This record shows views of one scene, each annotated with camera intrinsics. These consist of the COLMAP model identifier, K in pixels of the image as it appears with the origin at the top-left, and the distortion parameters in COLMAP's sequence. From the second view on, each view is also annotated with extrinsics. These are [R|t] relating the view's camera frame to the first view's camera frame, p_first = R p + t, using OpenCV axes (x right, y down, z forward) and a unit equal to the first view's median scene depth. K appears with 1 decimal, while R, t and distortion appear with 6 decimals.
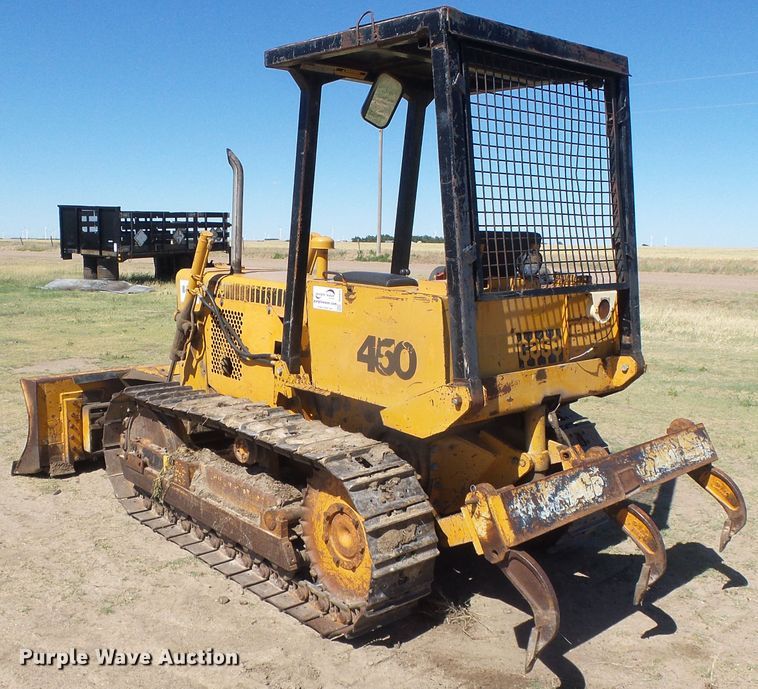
lens RADIAL K [[781.2, 0, 337.0], [0, 781.2, 310.8], [0, 0, 1]] dist [-0.048413, -0.021580]
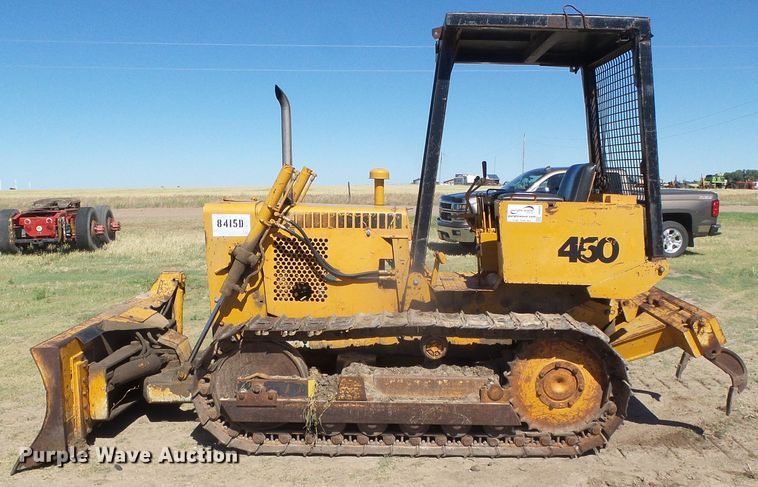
lens RADIAL K [[688.4, 0, 376.7], [0, 688.4, 267.2], [0, 0, 1]] dist [-0.047207, 0.008005]
pose [[0.671521, -0.102698, 0.733834, -1.087325], [0.078364, 0.994638, 0.067487, -0.023927], [-0.736830, 0.012188, 0.675968, 0.424306]]
